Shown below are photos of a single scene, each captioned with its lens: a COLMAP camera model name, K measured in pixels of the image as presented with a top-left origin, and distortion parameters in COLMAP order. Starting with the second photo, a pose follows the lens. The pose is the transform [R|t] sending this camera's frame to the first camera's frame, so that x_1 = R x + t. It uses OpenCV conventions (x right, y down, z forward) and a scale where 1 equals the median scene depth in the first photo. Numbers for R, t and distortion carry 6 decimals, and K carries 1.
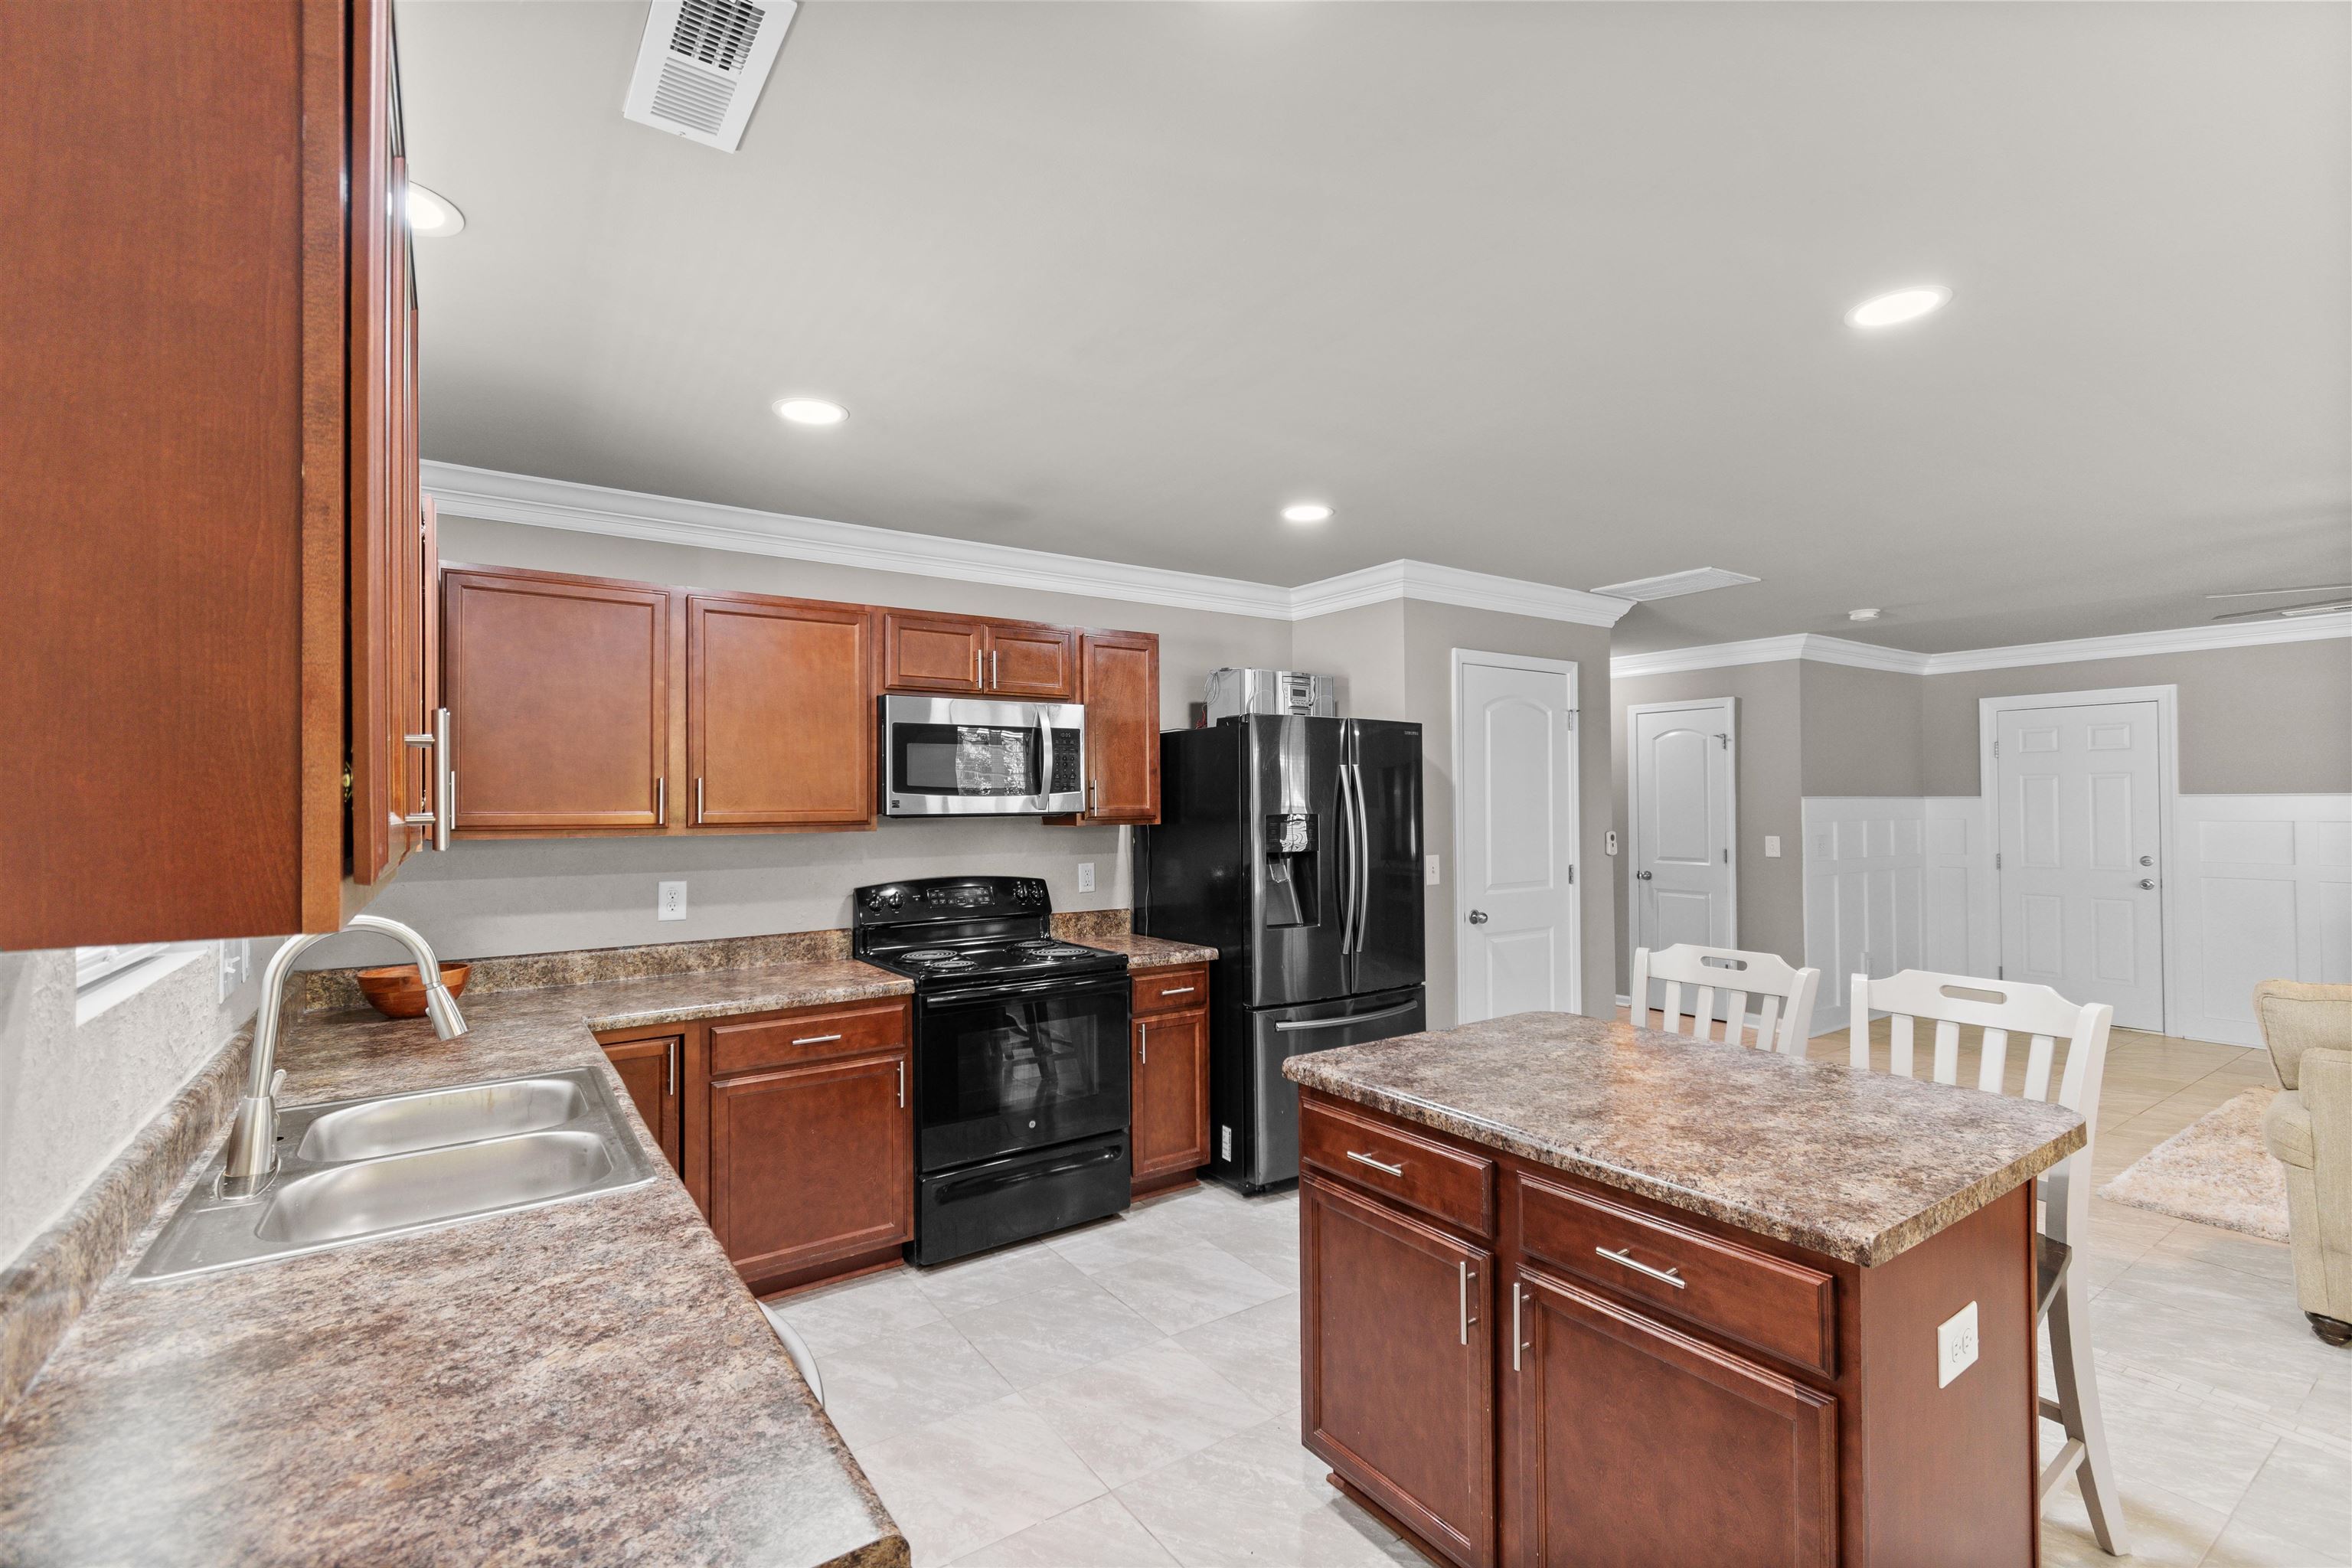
lens RADIAL K [[1039.0, 0, 1183.8], [0, 1039.0, 790.3], [0, 0, 1]] dist [0.003966, -0.001217]
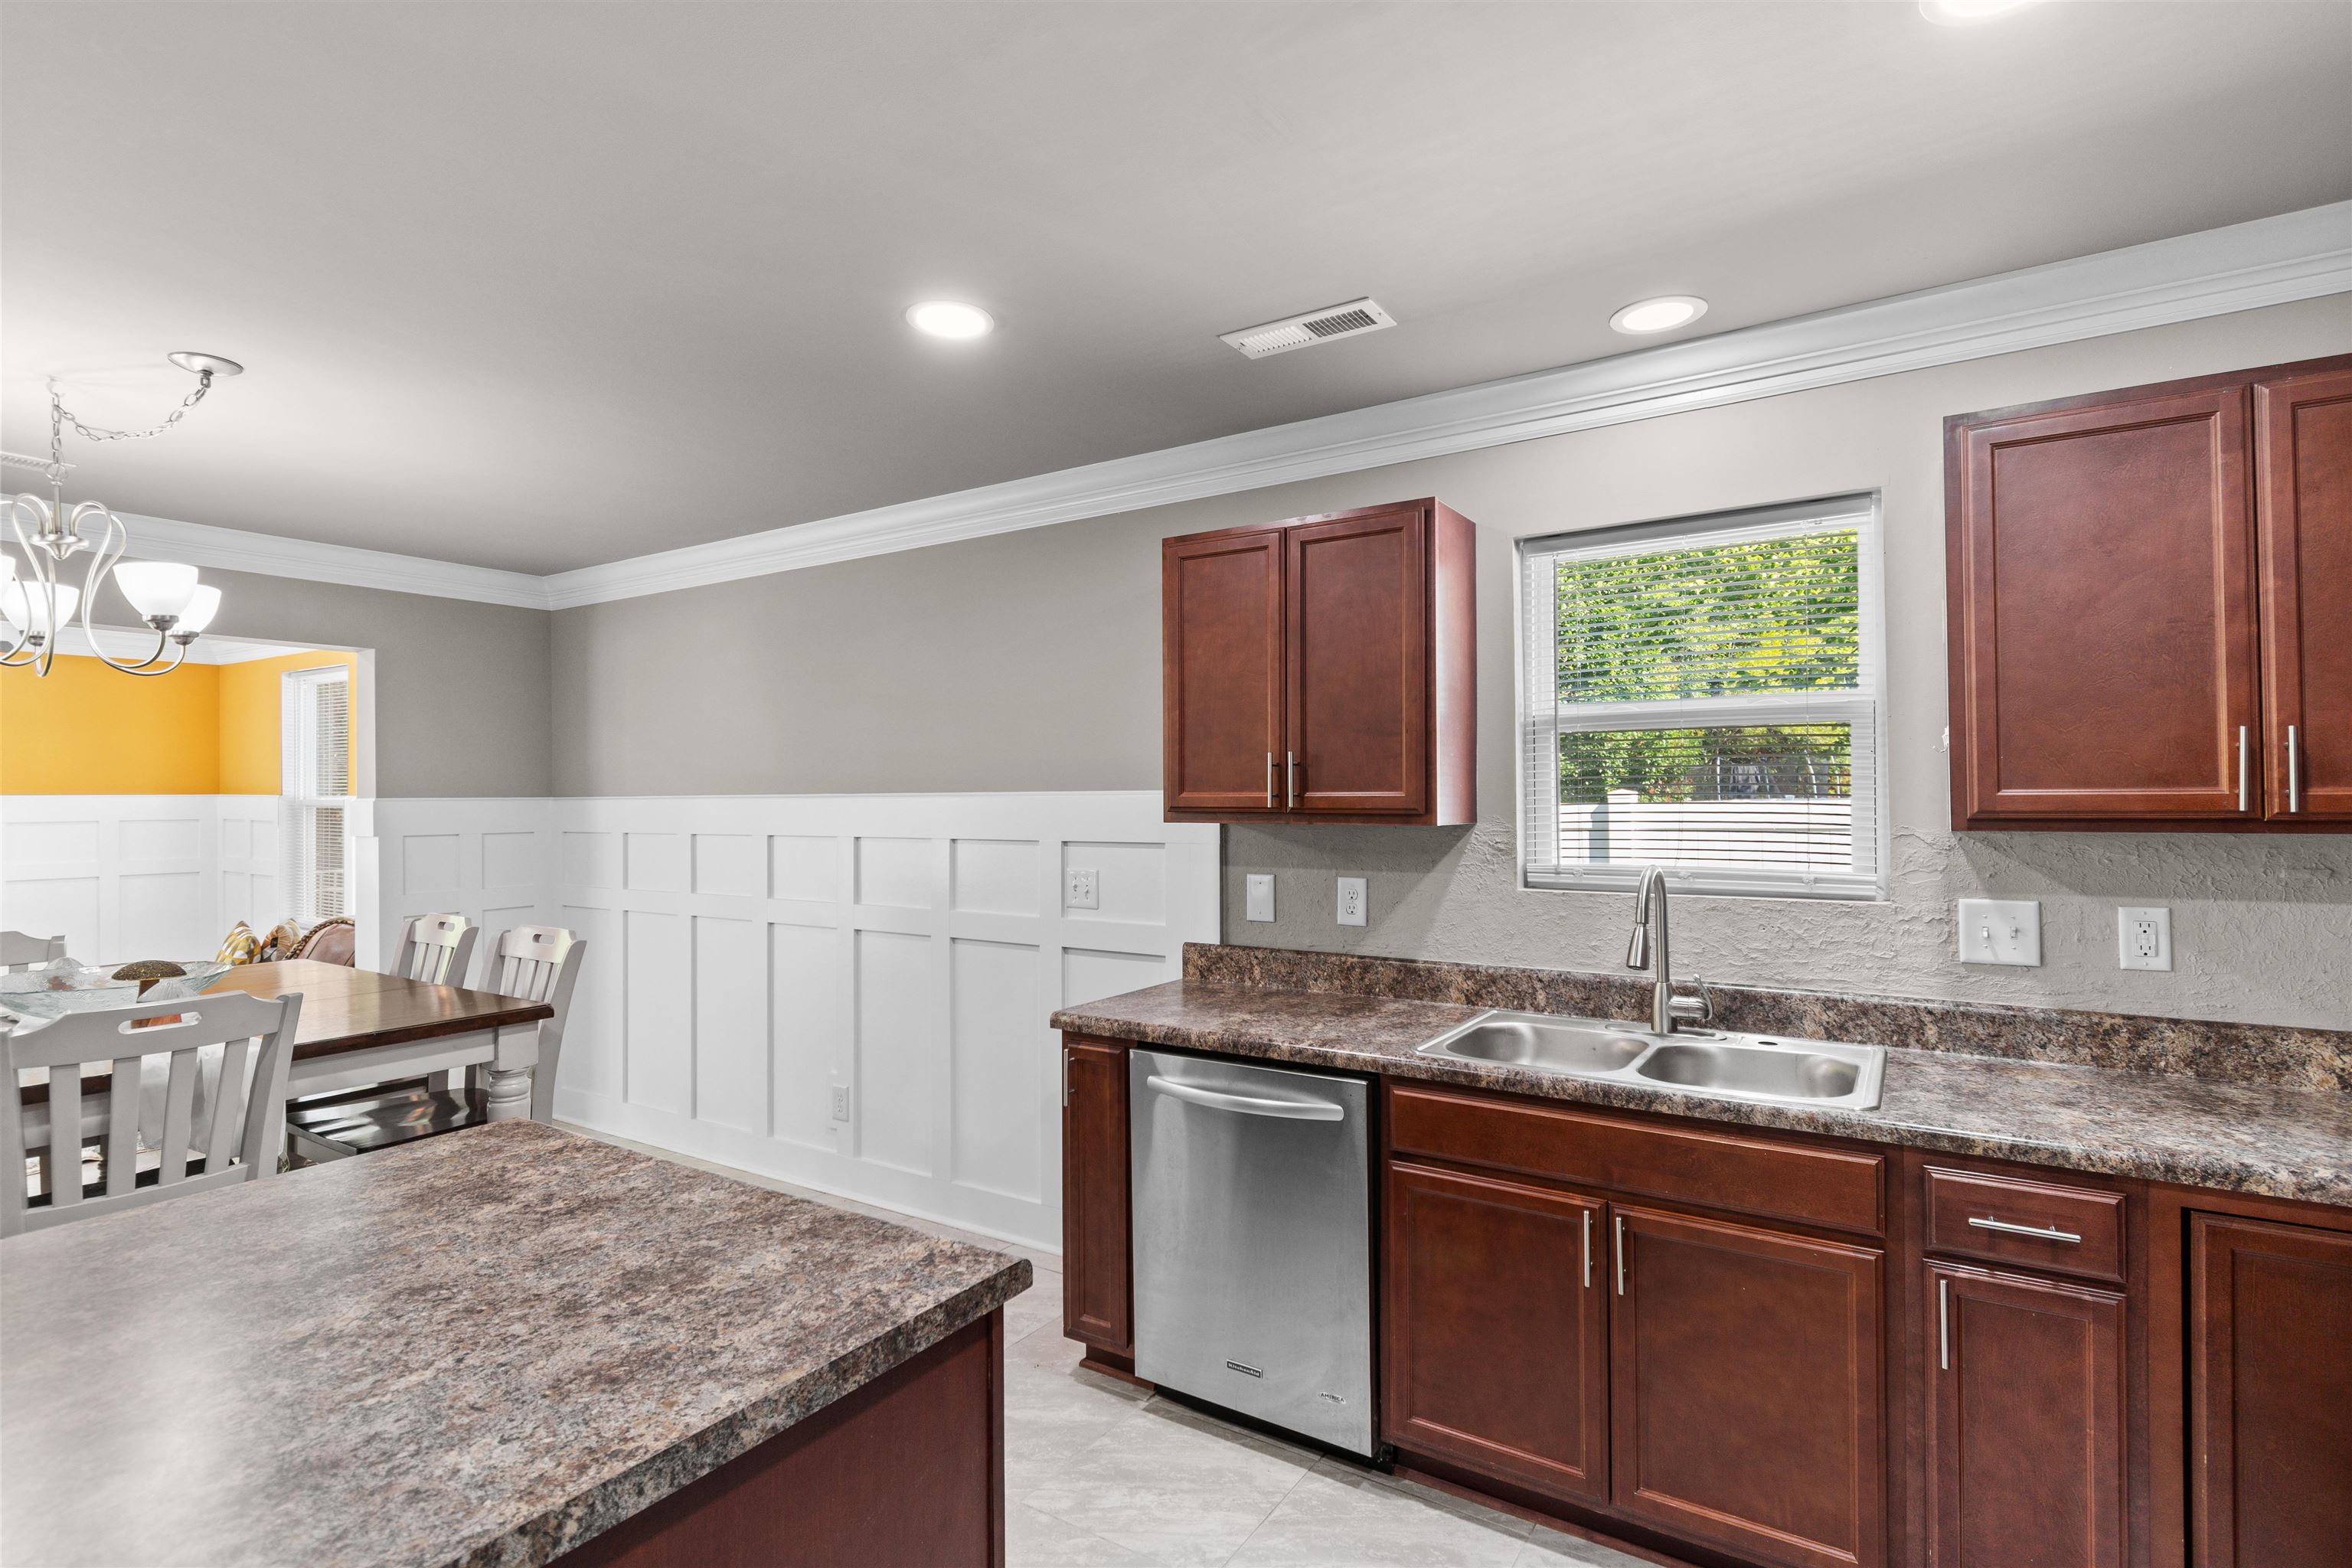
lens RADIAL K [[1132.0, 0, 1181.8], [0, 1132.0, 789.3], [0, 0, 1]] dist [0.002688, -0.001500]
pose [[-0.927529, 0.011827, -0.373564, 0.163883], [0.018790, 0.999711, -0.015005, 0.015965], [0.373278, -0.020937, -0.927483, 1.075532]]
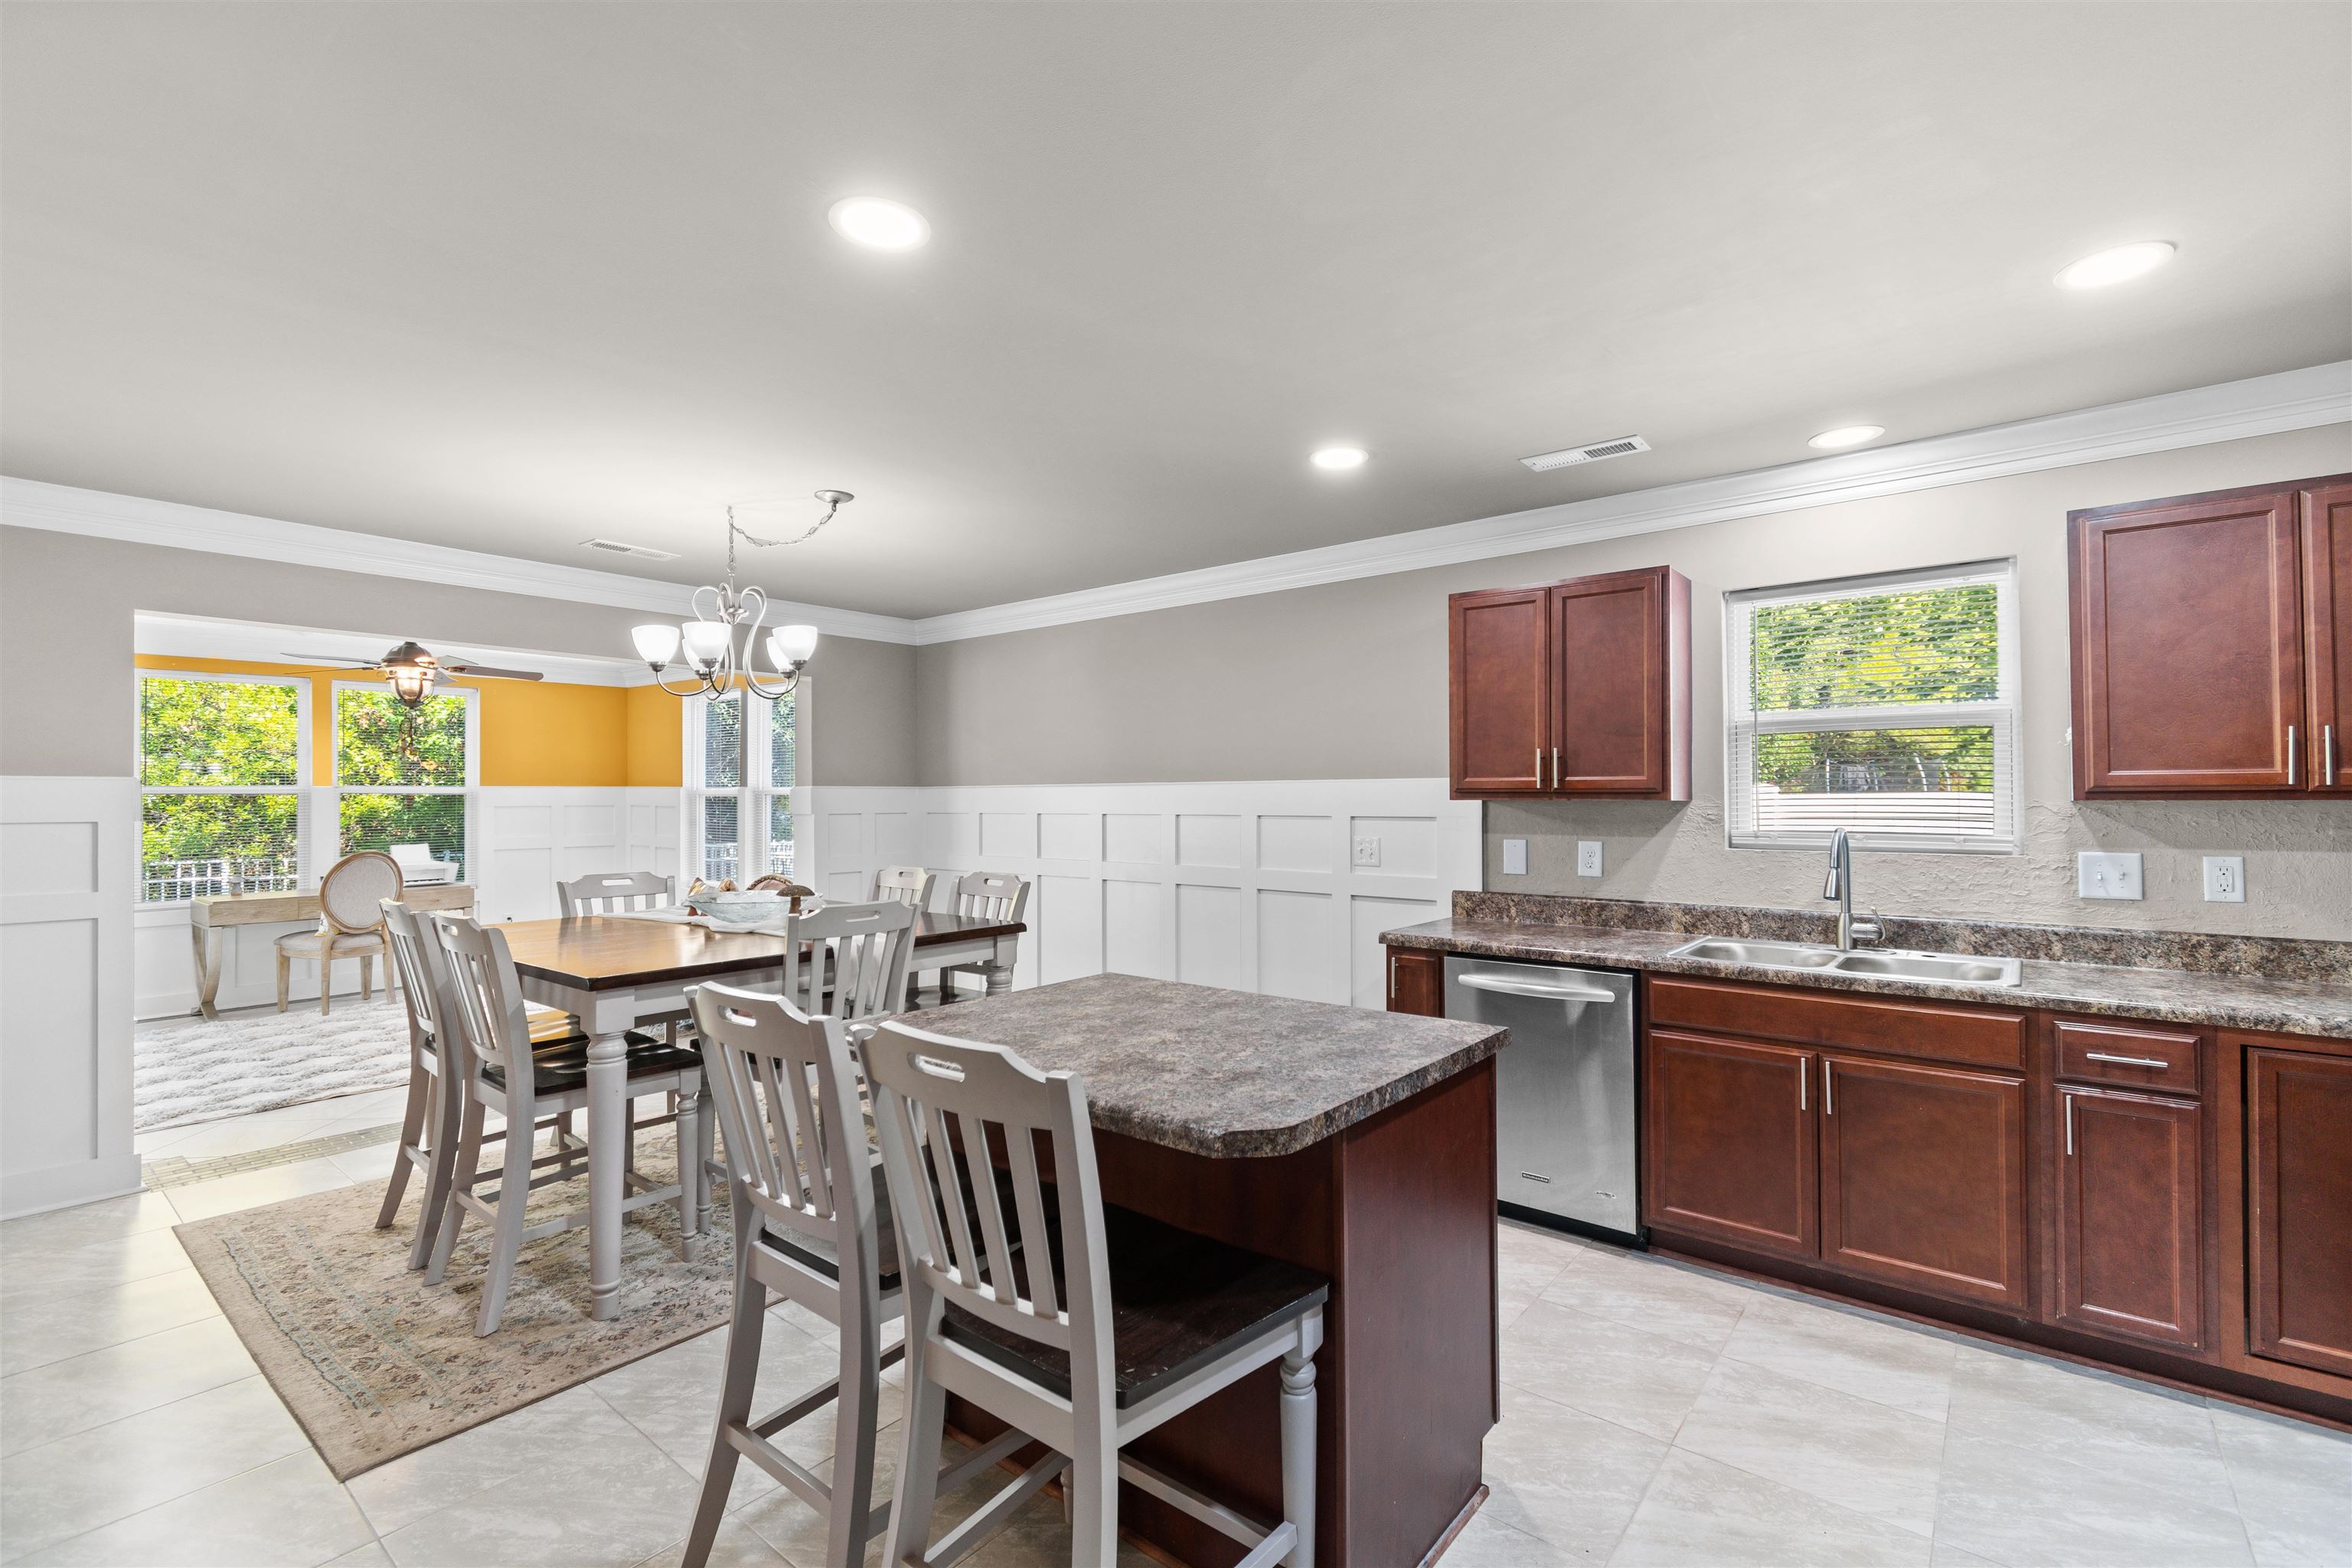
lens RADIAL K [[1039.0, 0, 1178.9], [0, 1039.0, 786.5], [0, 0, 1]] dist [0.003966, -0.001217]
pose [[-0.962362, 0.007760, -0.271659, 0.444516], [0.014085, 0.999673, -0.021342, 0.034352], [0.271405, -0.024365, -0.962157, 1.256664]]
